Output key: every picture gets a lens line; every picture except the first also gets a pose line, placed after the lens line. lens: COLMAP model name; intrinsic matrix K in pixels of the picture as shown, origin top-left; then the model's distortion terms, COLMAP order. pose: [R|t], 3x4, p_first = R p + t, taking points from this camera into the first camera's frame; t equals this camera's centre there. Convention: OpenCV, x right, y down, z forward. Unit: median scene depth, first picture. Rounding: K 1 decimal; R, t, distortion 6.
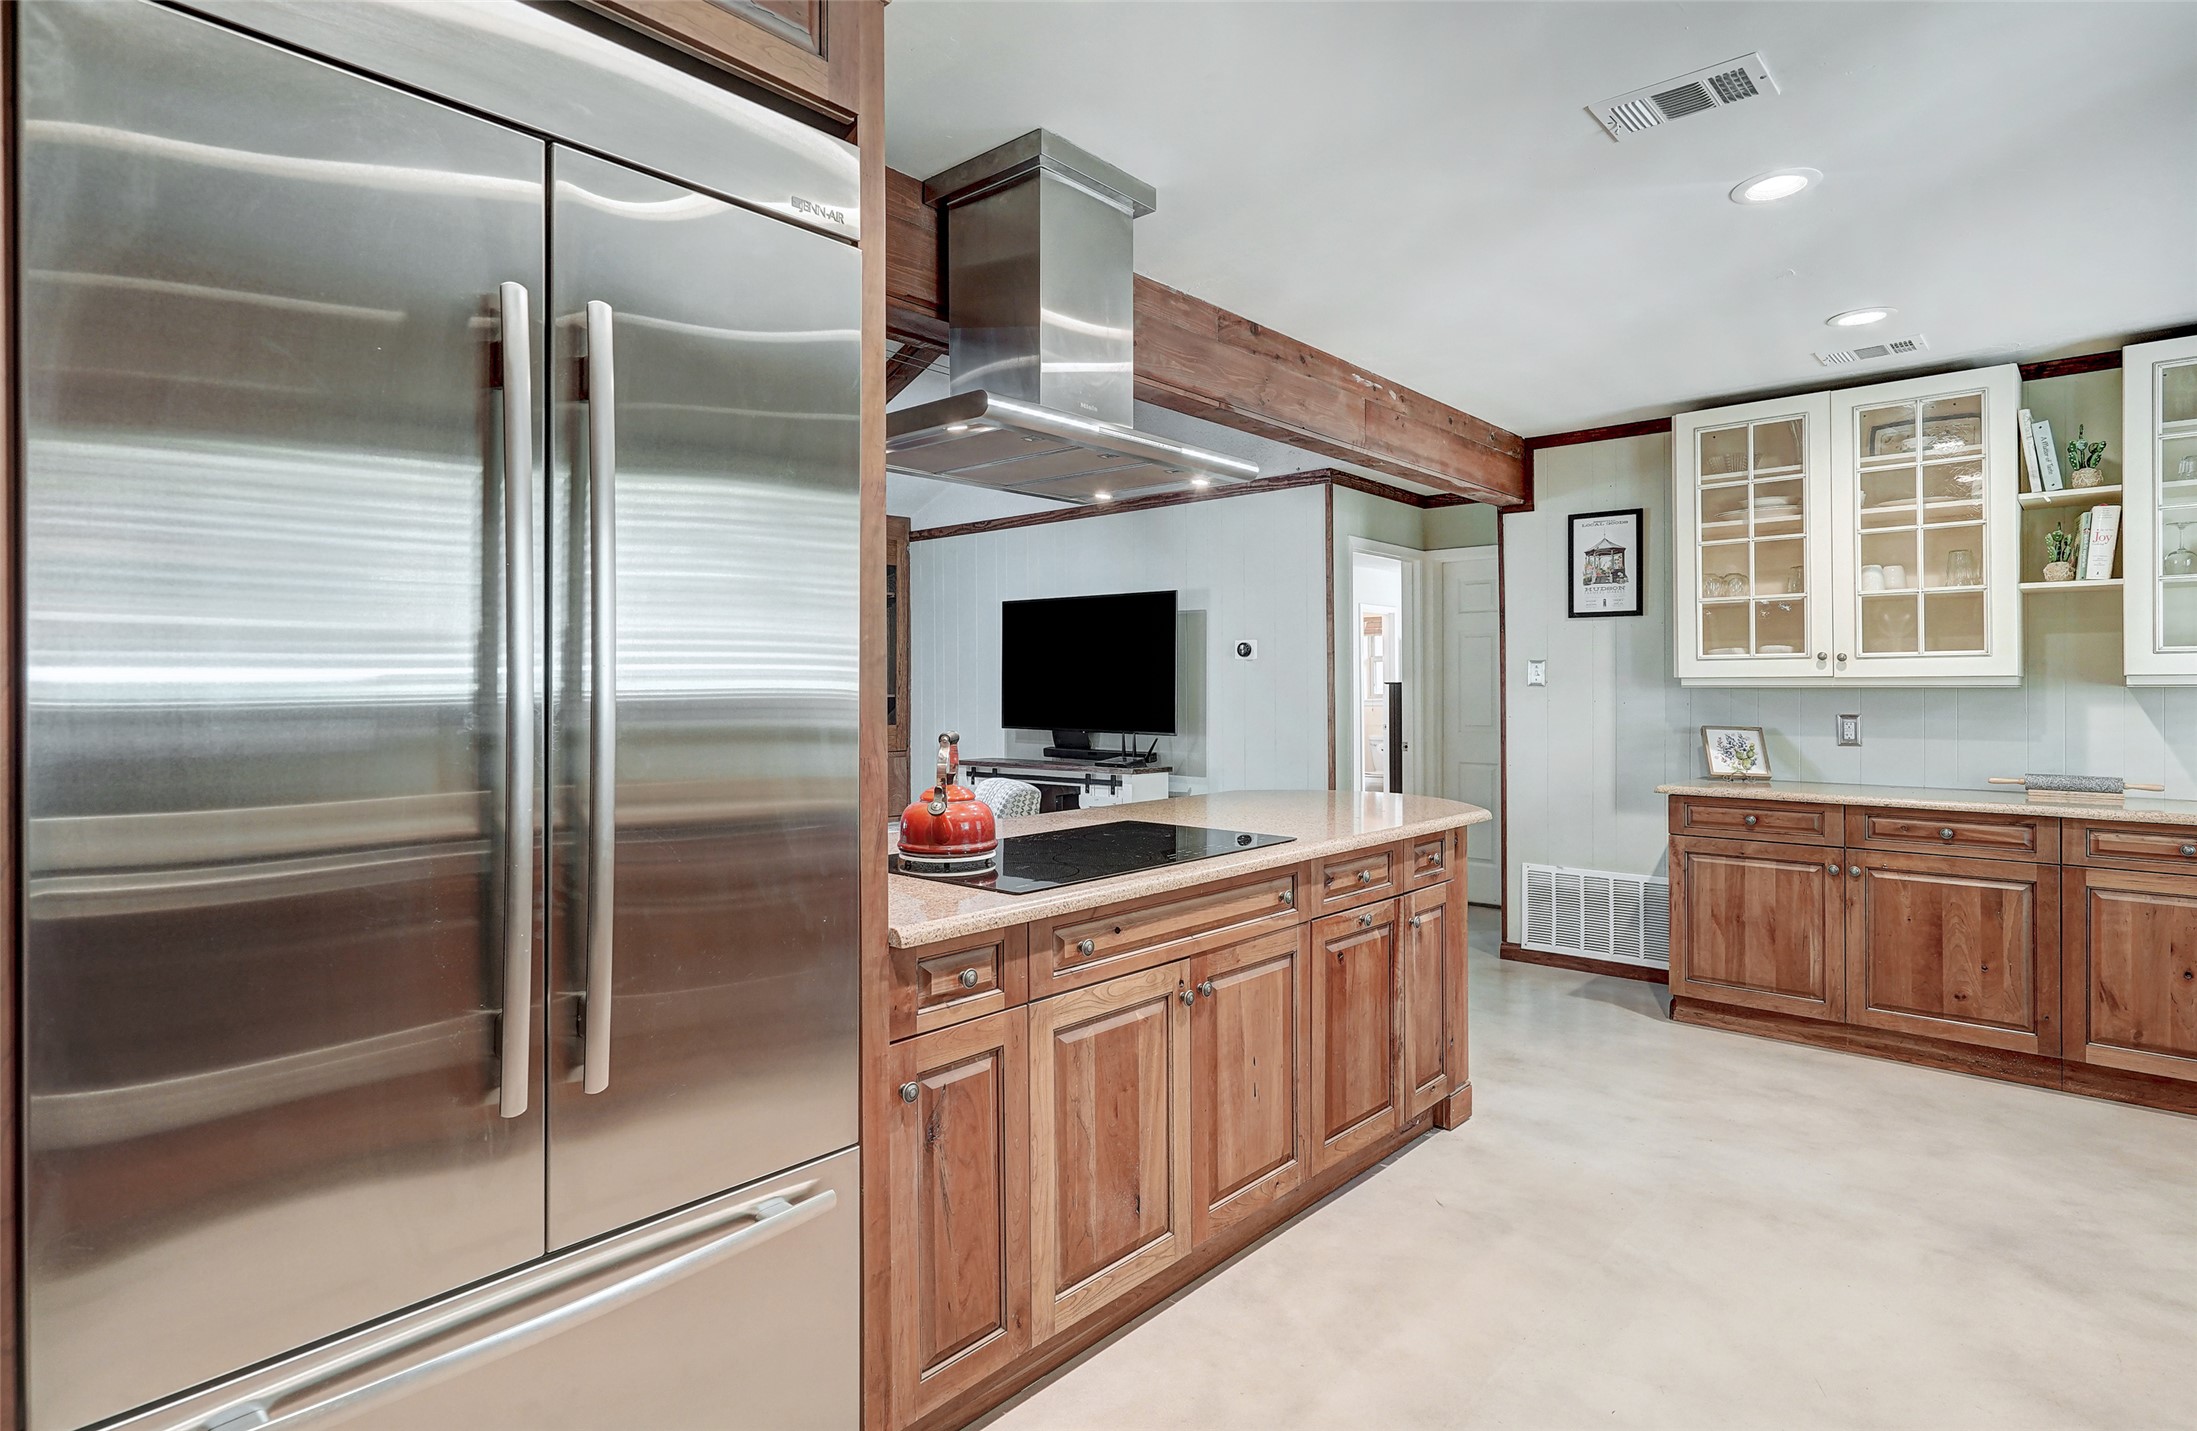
lens RADIAL K [[1137.9, 0, 1153.0], [0, 1137.9, 687.3], [0, 0, 1]] dist [0.005967, 0.001481]
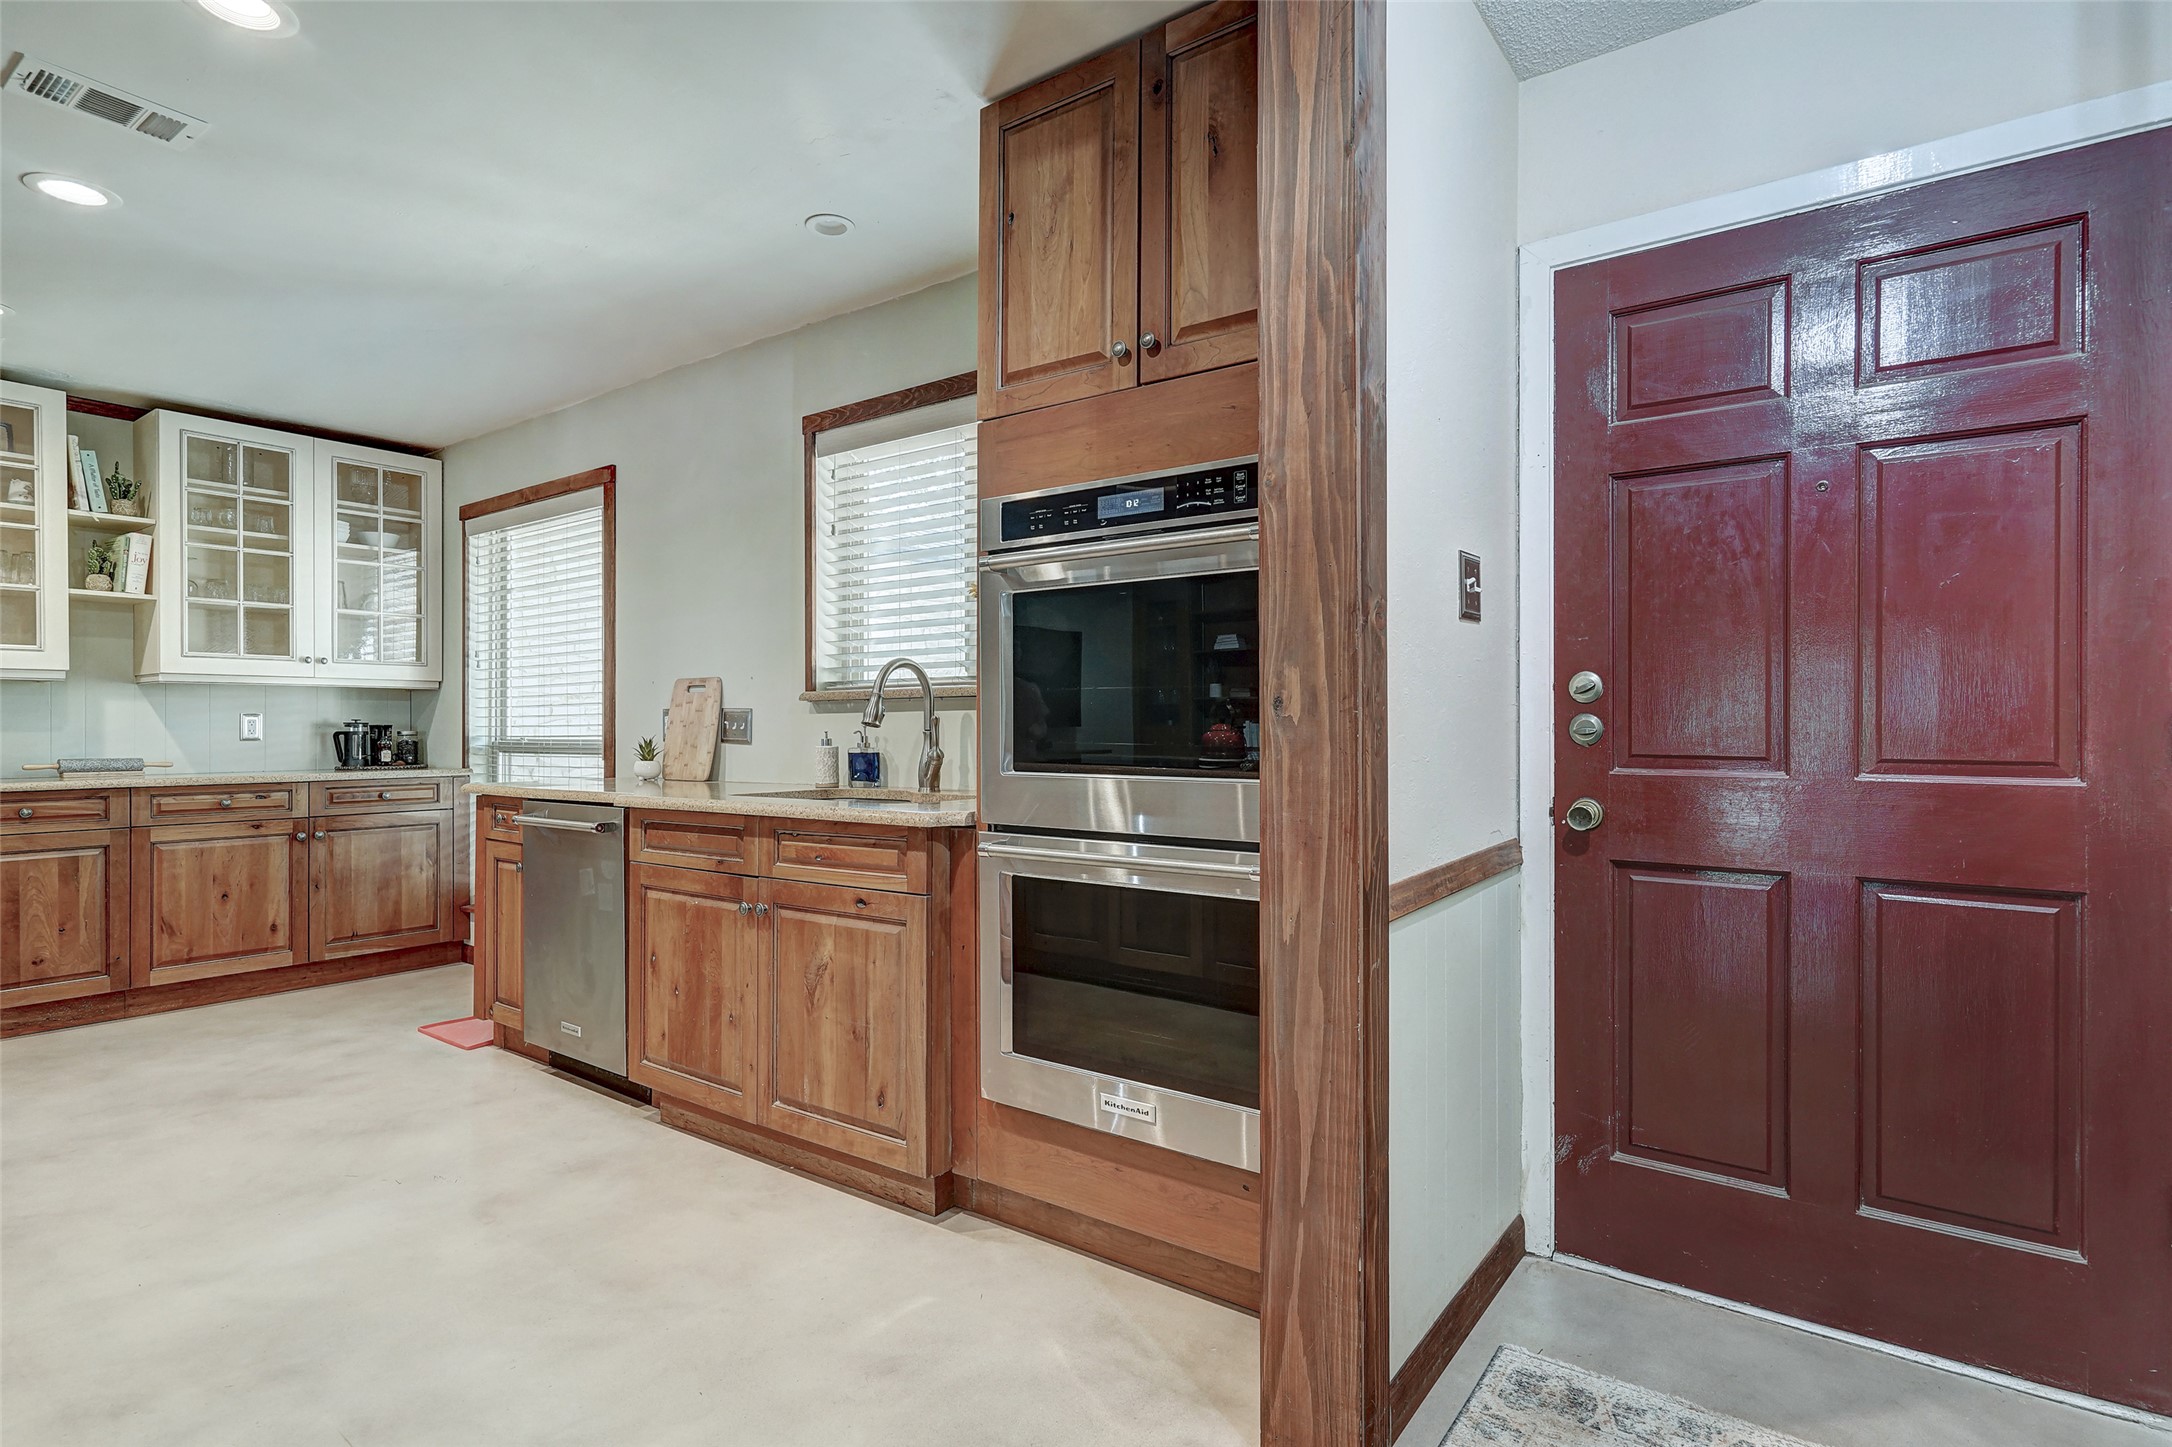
lens RADIAL K [[1085.8, 0, 1079.1], [0, 1085.8, 717.9], [0, 0, 1]] dist [-0.001993, 0.001796]
pose [[-0.056366, 0.001072, 0.998410, -0.371524], [-0.000631, 0.999999, -0.001110, 0.037786], [-0.998410, -0.000692, -0.056366, 0.064835]]
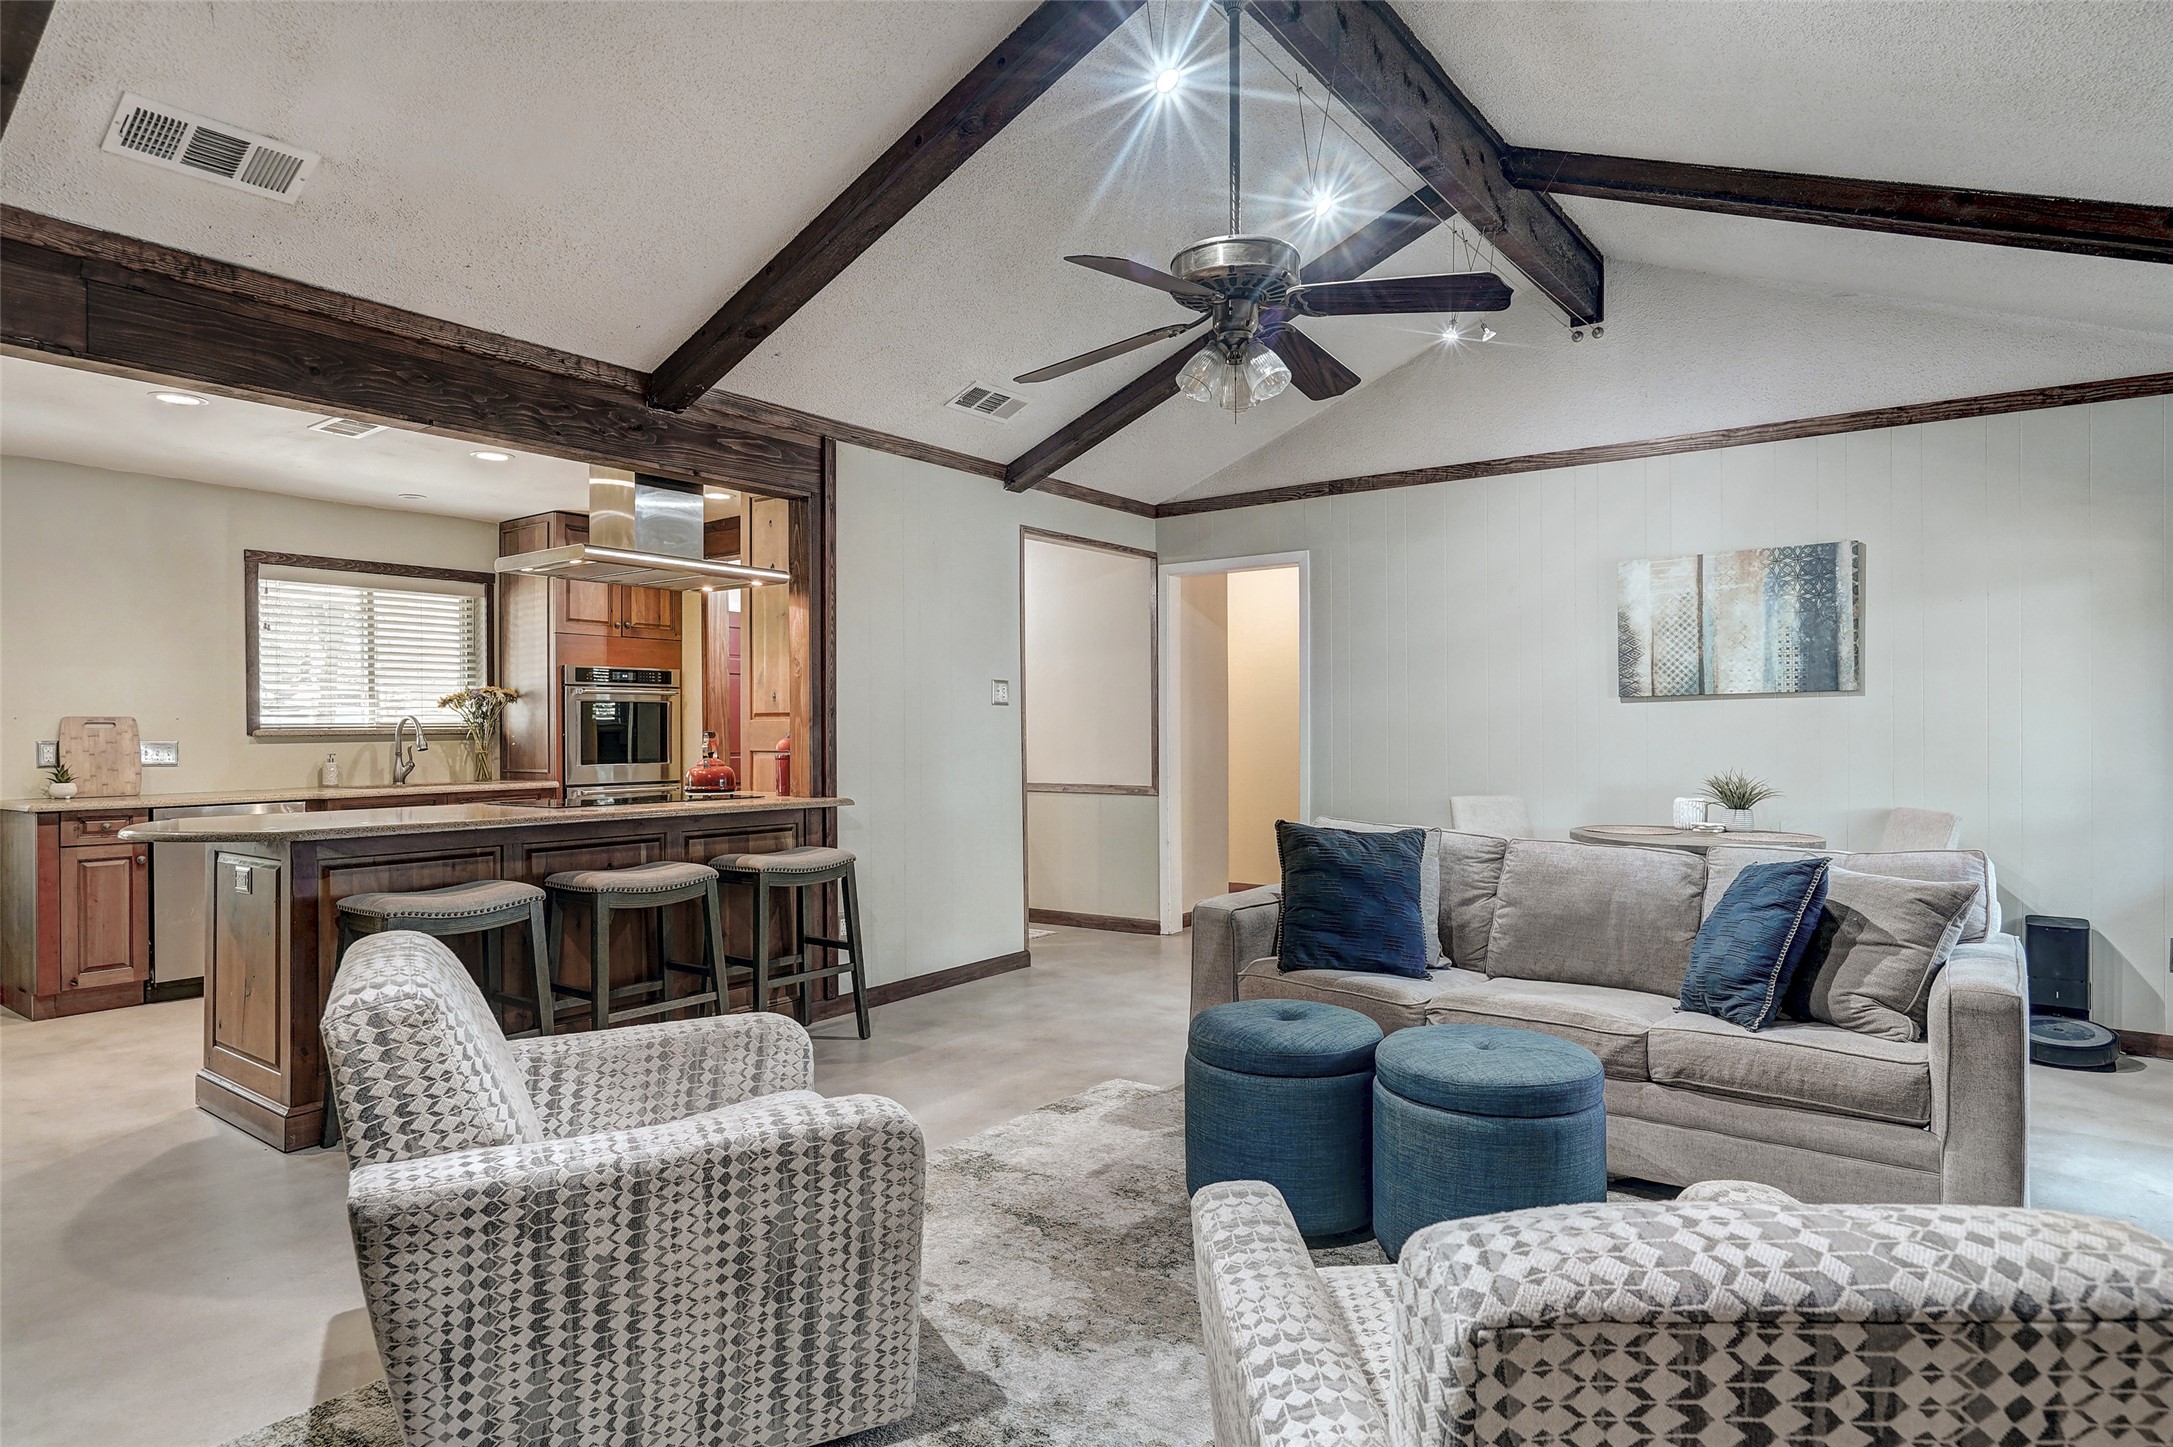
lens RADIAL K [[1218.6, 0, 1082.7], [0, 1218.6, 724.0], [0, 0, 1]] dist [-0.006975, -0.000143]
pose [[-0.998646, 0.000429, -0.052015, -0.432829], [0.001048, 0.999929, -0.011885, 0.025922], [0.052006, -0.011924, -0.998576, 1.878709]]
